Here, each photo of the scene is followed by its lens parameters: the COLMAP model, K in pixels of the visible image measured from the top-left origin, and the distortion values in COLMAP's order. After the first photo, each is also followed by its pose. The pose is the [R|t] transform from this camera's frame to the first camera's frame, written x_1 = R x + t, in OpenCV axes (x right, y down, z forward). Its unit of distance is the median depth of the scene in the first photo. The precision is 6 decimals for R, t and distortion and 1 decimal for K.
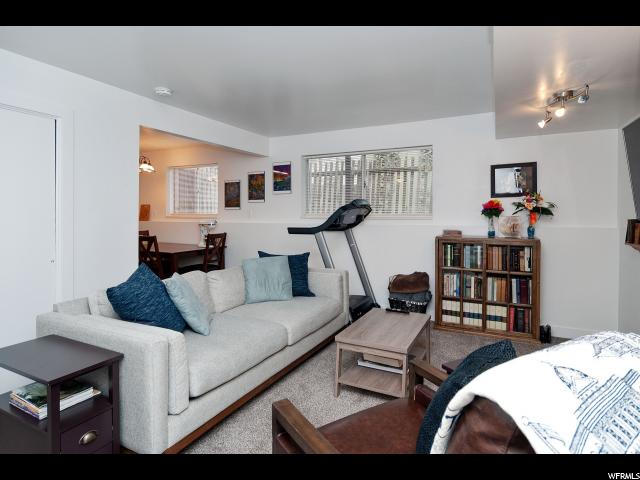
lens RADIAL K [[348.8, 0, 321.3], [0, 348.8, 242.1], [0, 0, 1]] dist [-0.002131, -0.000501]
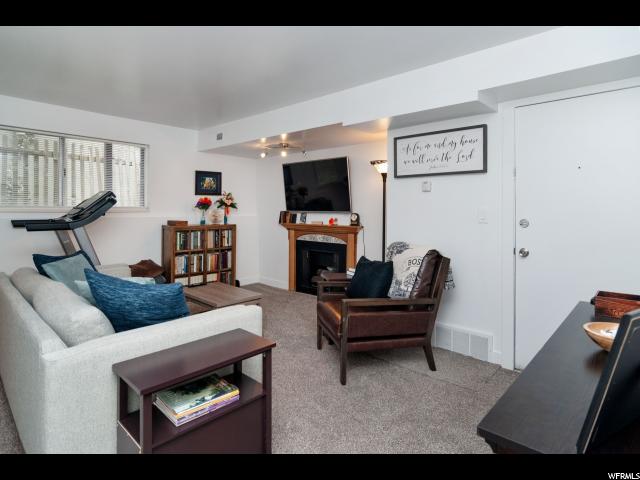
lens RADIAL K [[348.8, 0, 321.3], [0, 348.8, 238.9], [0, 0, 1]] dist [-0.002131, -0.000501]
pose [[0.280024, -0.066424, 0.957692, -0.673558], [0.065526, 0.996599, 0.049963, 0.003782], [-0.957754, 0.048762, 0.283424, 0.180856]]
